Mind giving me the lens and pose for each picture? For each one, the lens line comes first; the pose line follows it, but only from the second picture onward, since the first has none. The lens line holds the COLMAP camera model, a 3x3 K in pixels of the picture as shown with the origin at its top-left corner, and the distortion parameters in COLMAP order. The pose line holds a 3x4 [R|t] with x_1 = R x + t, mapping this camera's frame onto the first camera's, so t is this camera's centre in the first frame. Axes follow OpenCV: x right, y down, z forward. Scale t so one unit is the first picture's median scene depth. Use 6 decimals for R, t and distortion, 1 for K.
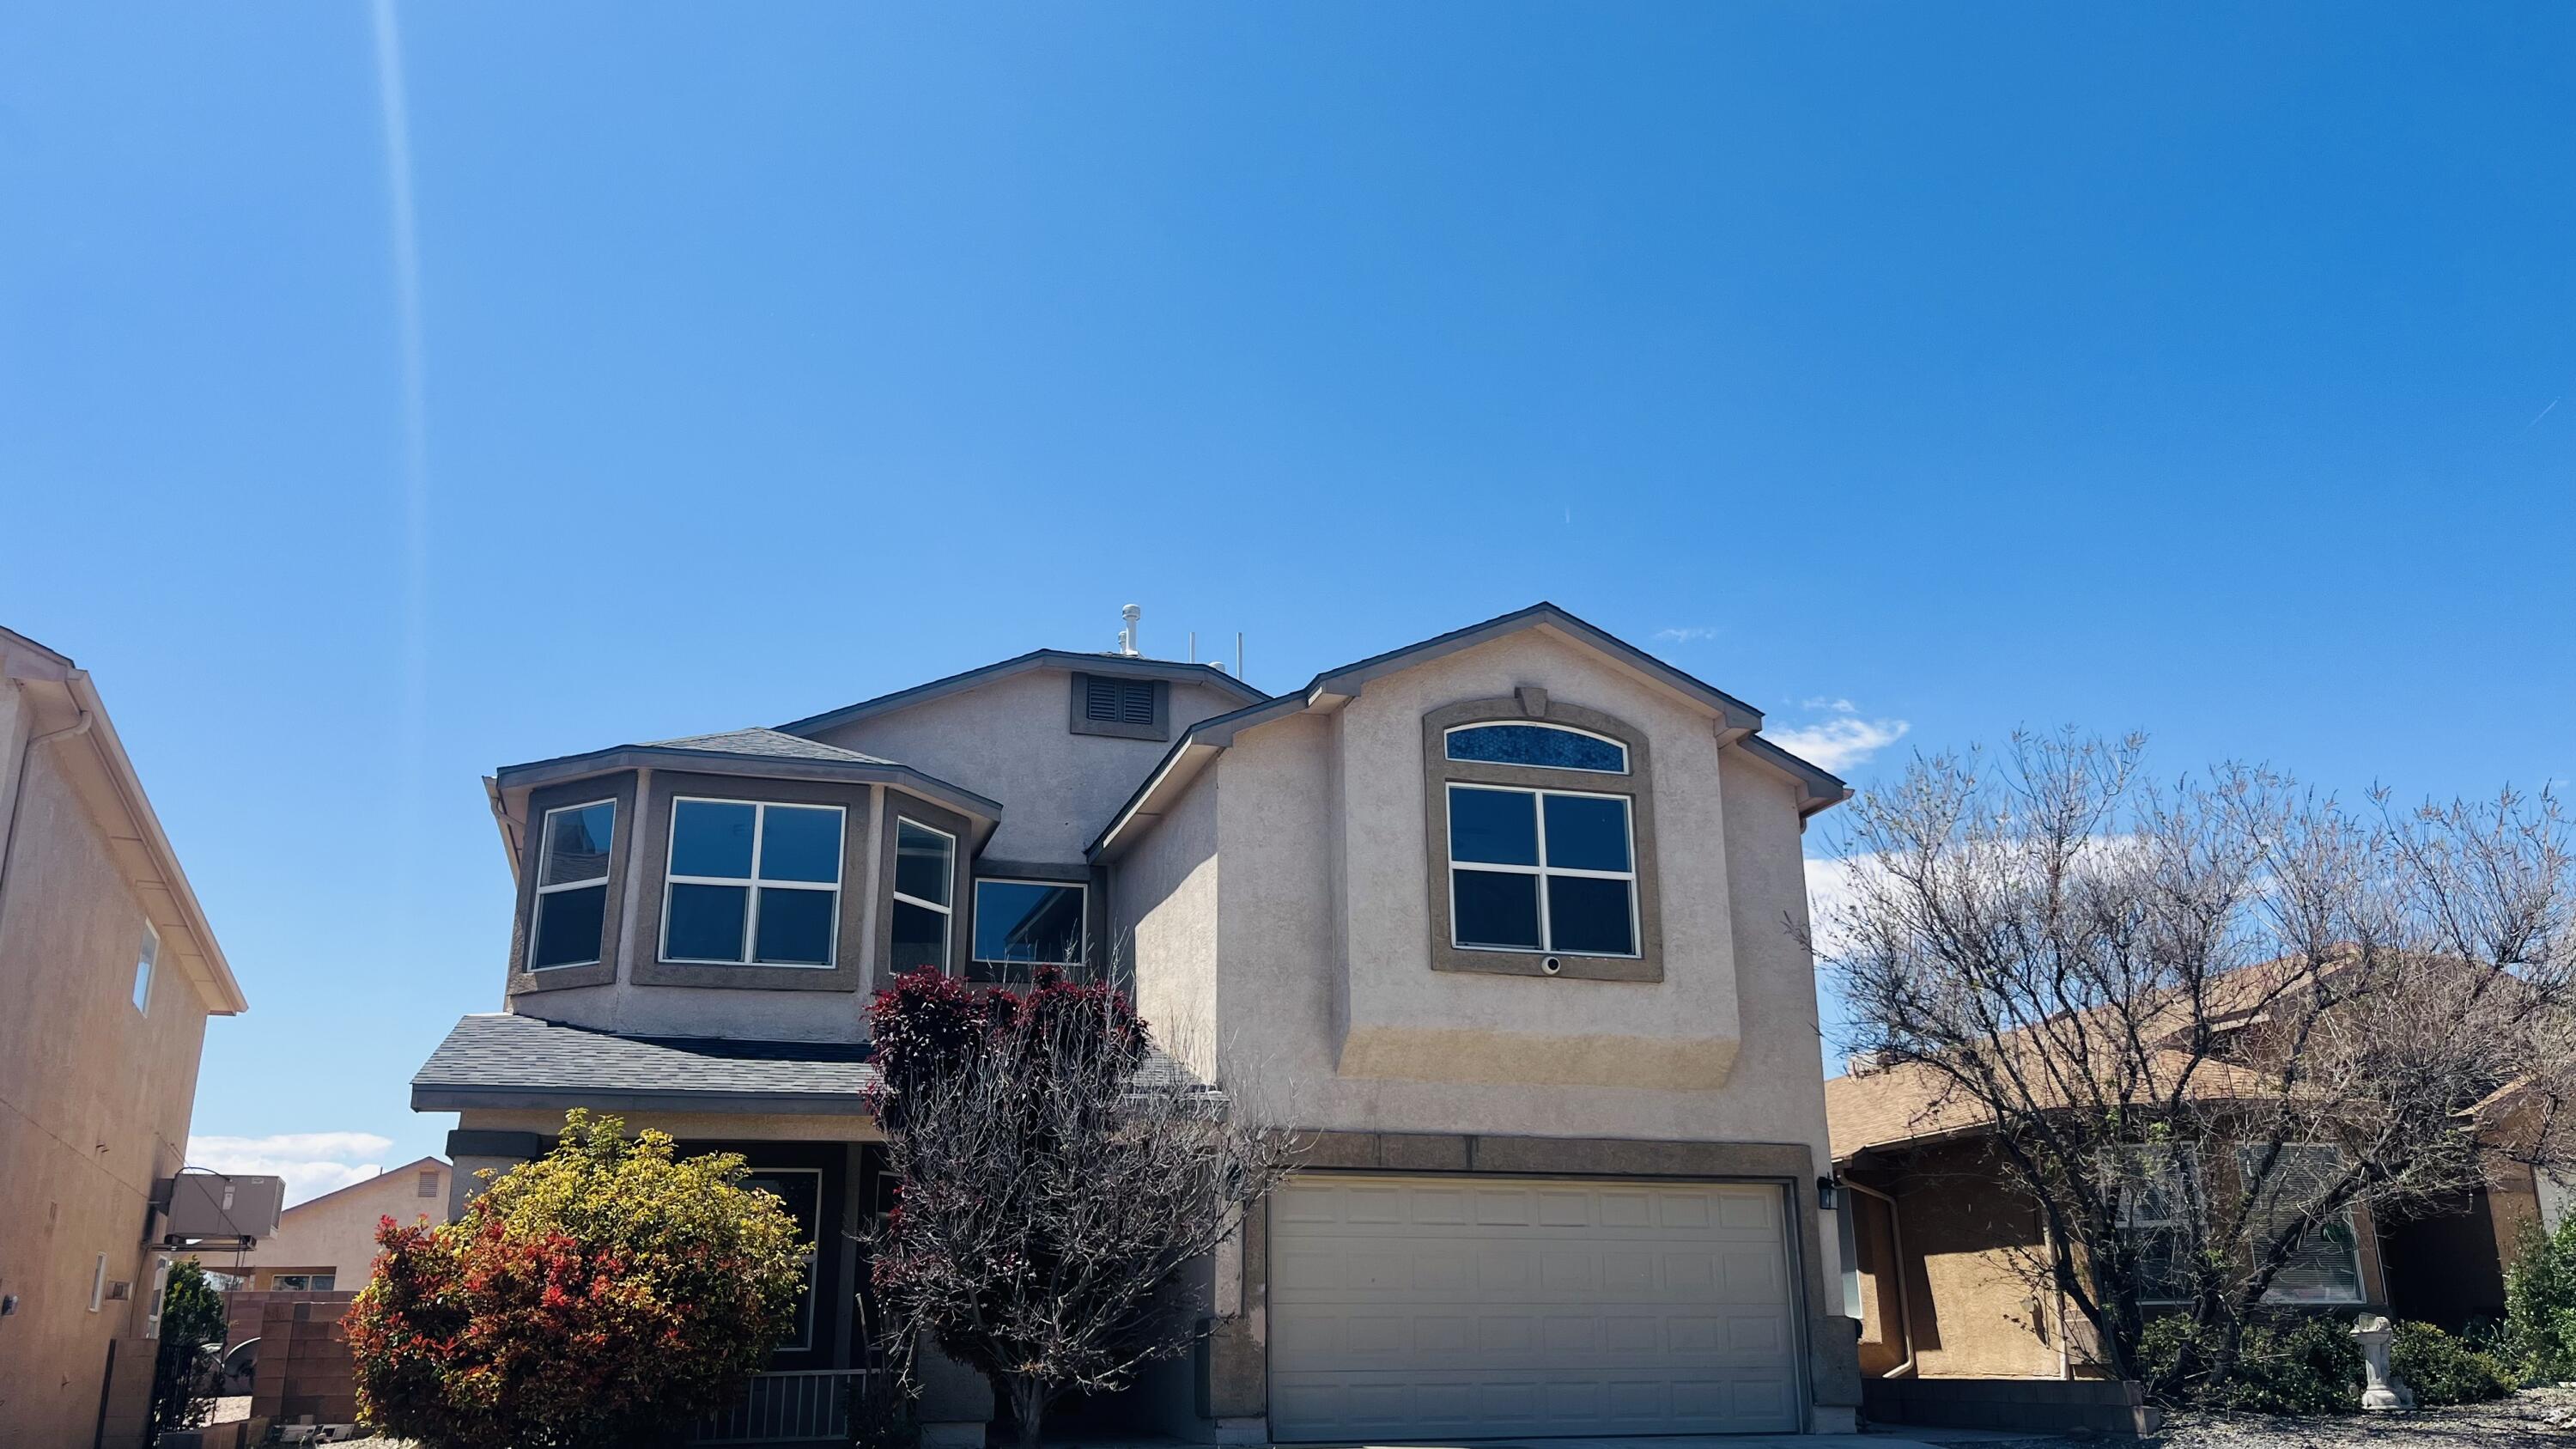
lens RADIAL K [[1979.6, 0, 1286.7], [0, 1979.6, 728.2], [0, 0, 1]] dist [0.014651, -0.001497]
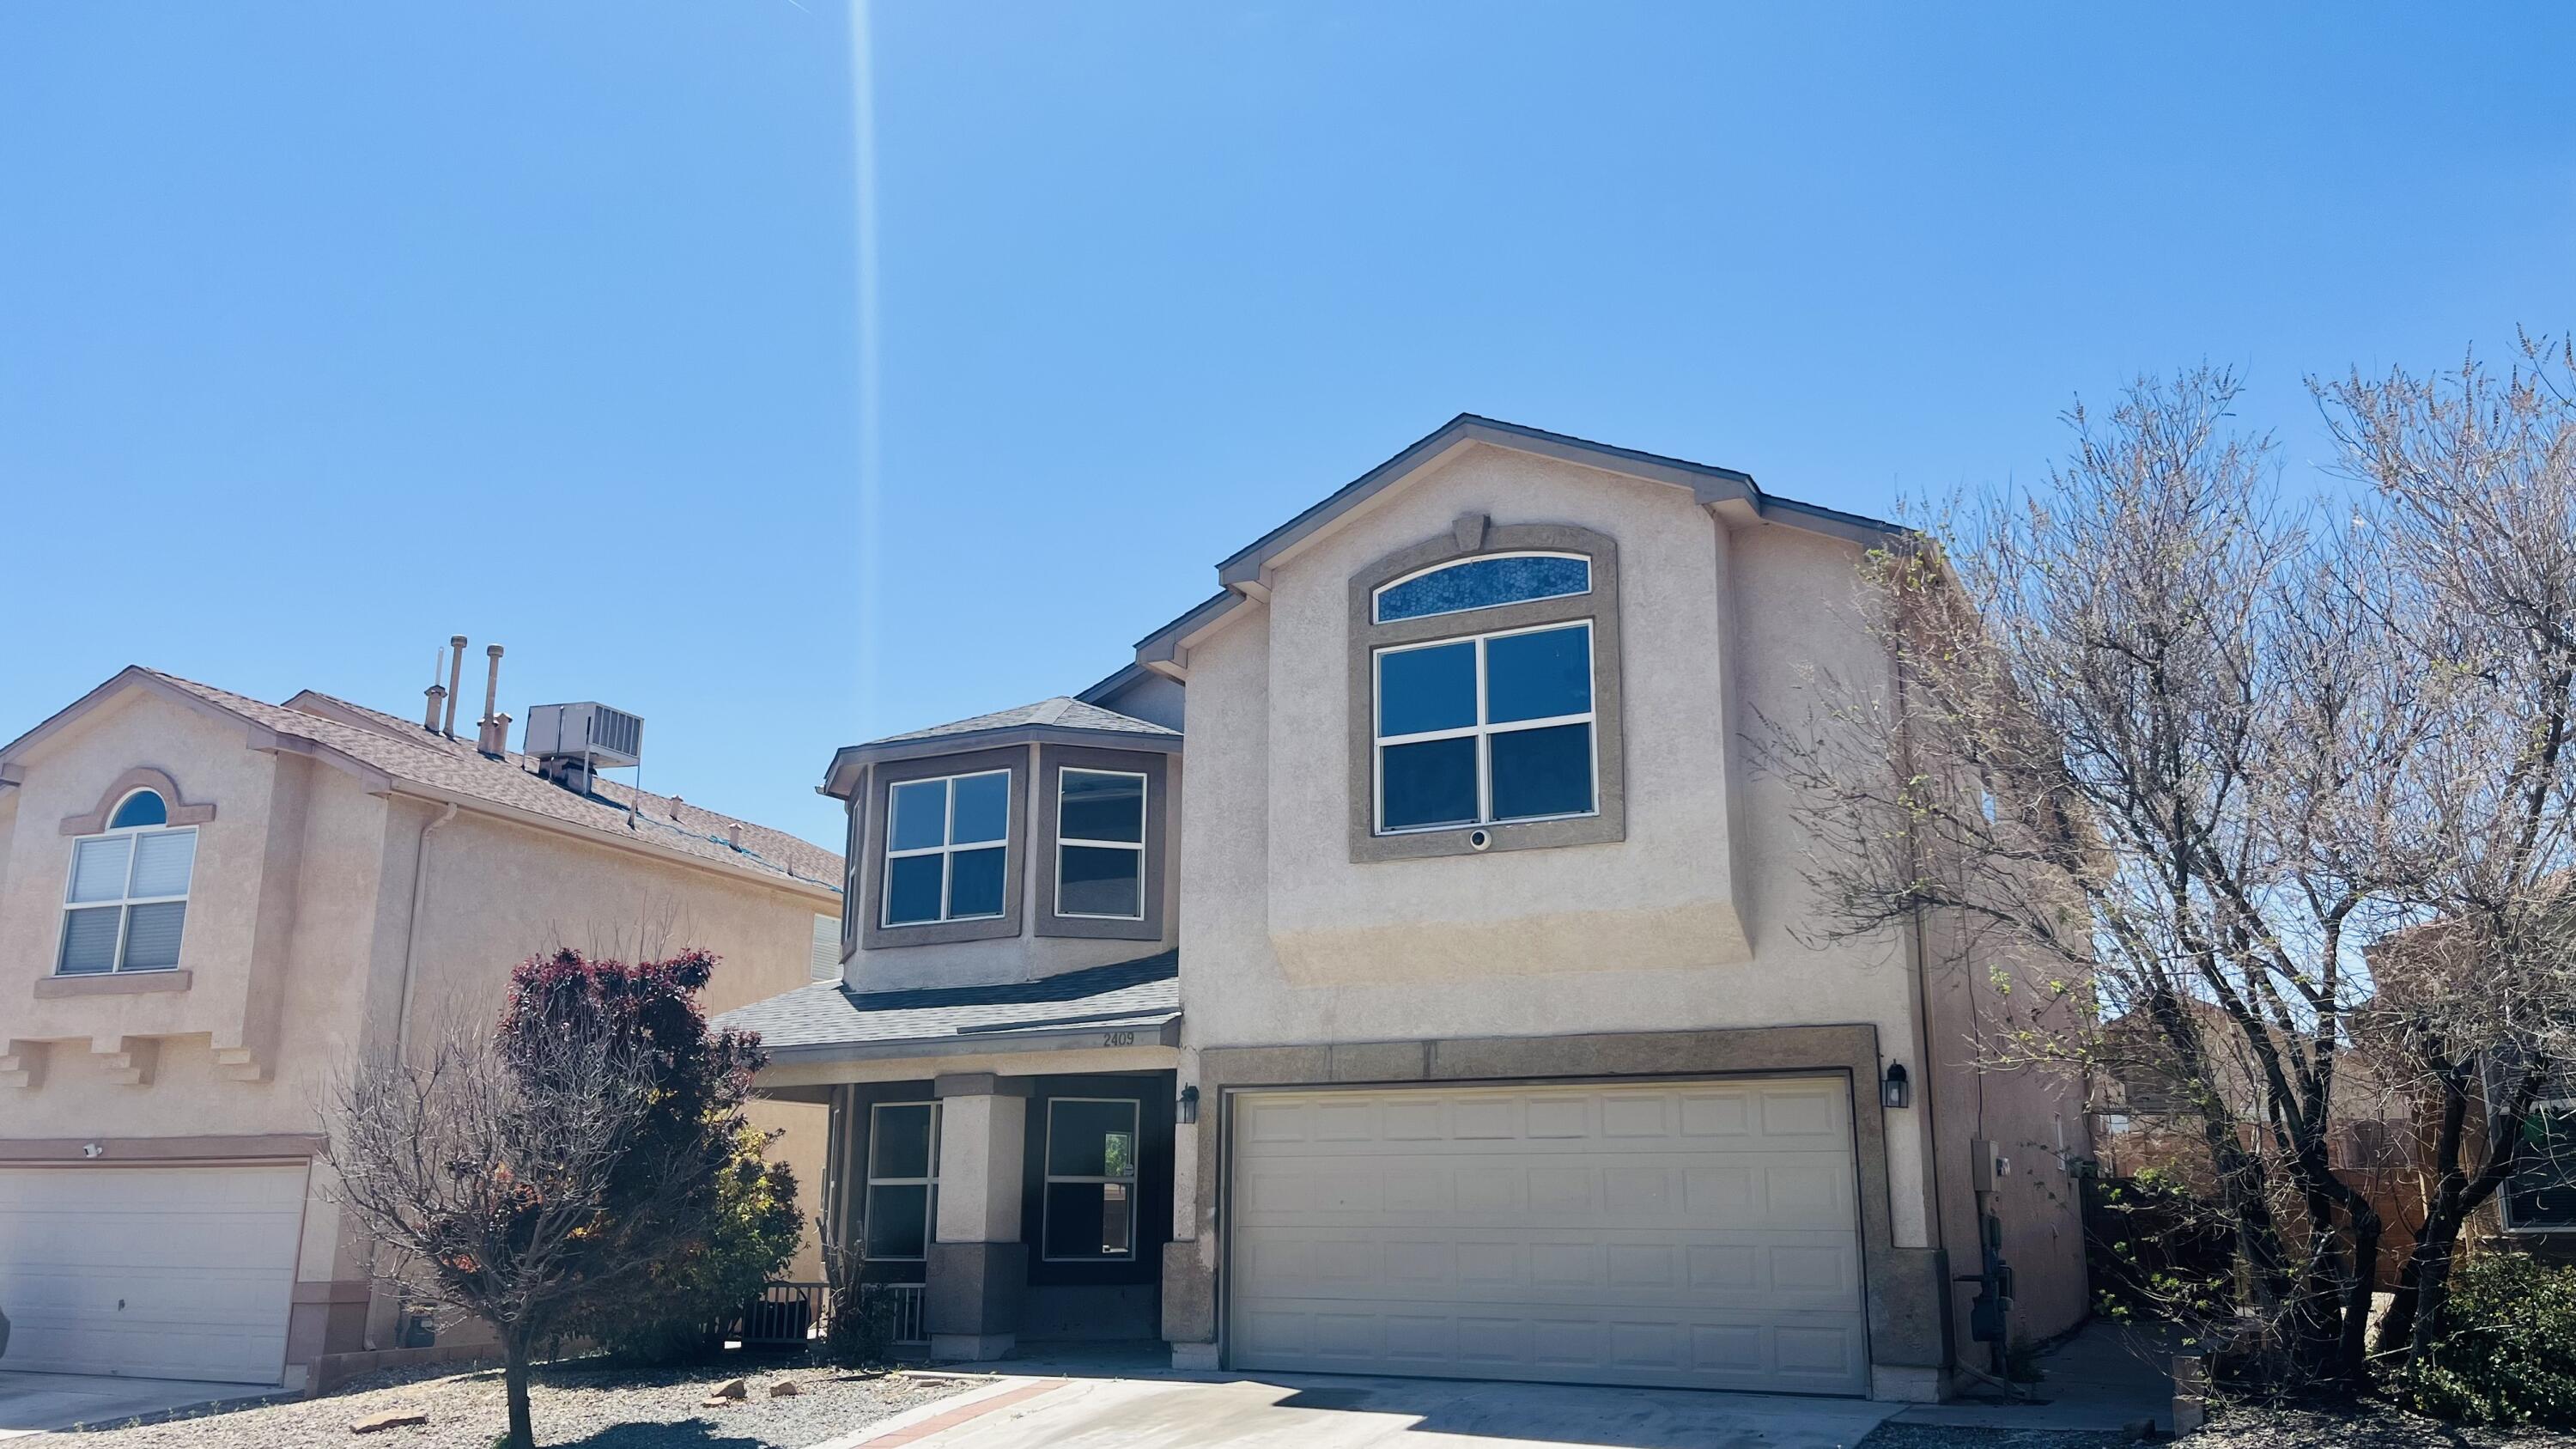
lens RADIAL K [[1979.6, 0, 1287.3], [0, 1979.6, 719.8], [0, 0, 1]] dist [0.014651, -0.001497]
pose [[0.712403, -0.160078, -0.683269, 0.655811], [0.206868, 0.978276, -0.013503, 0.061981], [0.670587, -0.131727, 0.730042, 0.319069]]
